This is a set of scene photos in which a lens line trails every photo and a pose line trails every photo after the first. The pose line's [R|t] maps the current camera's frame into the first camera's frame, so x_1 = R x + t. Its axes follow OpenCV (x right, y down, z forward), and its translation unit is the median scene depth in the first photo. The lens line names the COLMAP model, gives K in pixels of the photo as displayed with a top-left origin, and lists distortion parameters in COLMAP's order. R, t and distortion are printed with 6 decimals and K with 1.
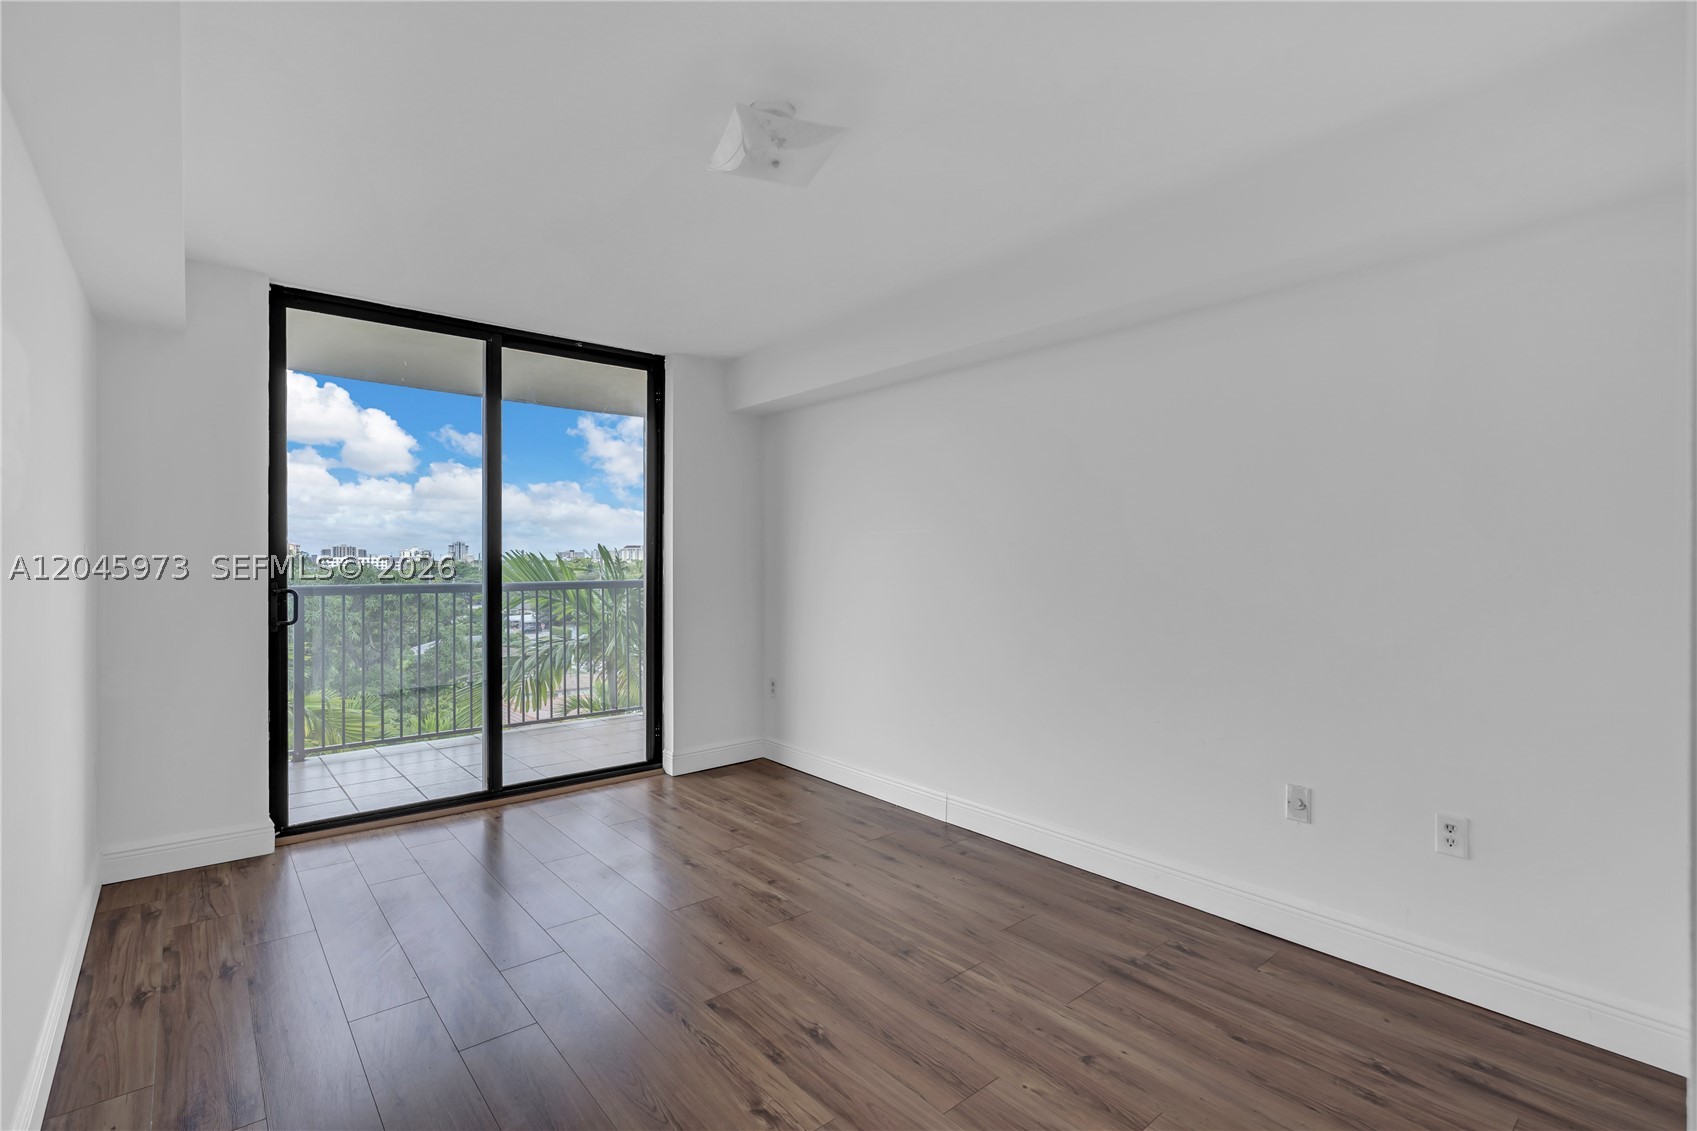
lens RADIAL K [[757.6, 0, 849.8], [0, 757.6, 546.9], [0, 0, 1]] dist [-0.000863, -0.000058]
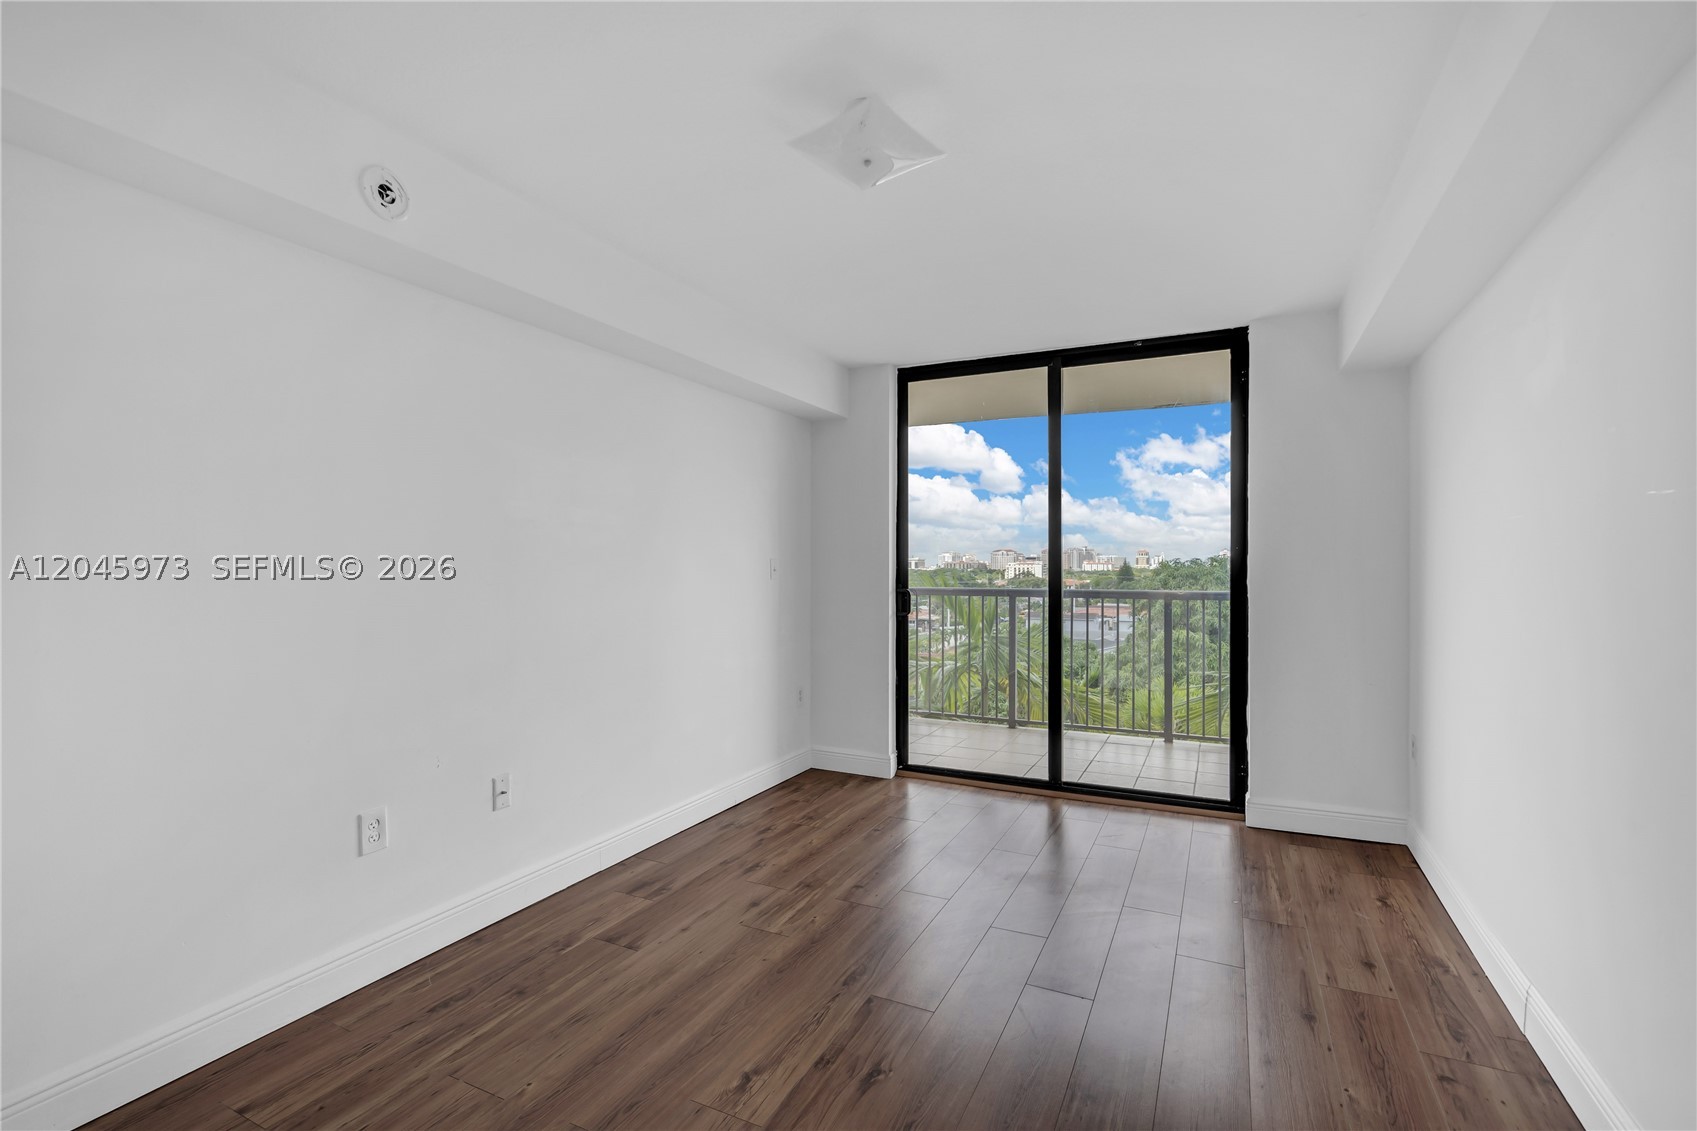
lens RADIAL K [[768.8, 0, 871.6], [0, 768.8, 566.3], [0, 0, 1]] dist [0.000974, 0.000274]
pose [[0.429063, -0.000879, -0.903274, 0.472877], [0.013812, 0.999889, 0.005588, 0.004799], [0.903169, -0.014874, 0.429028, 0.346970]]
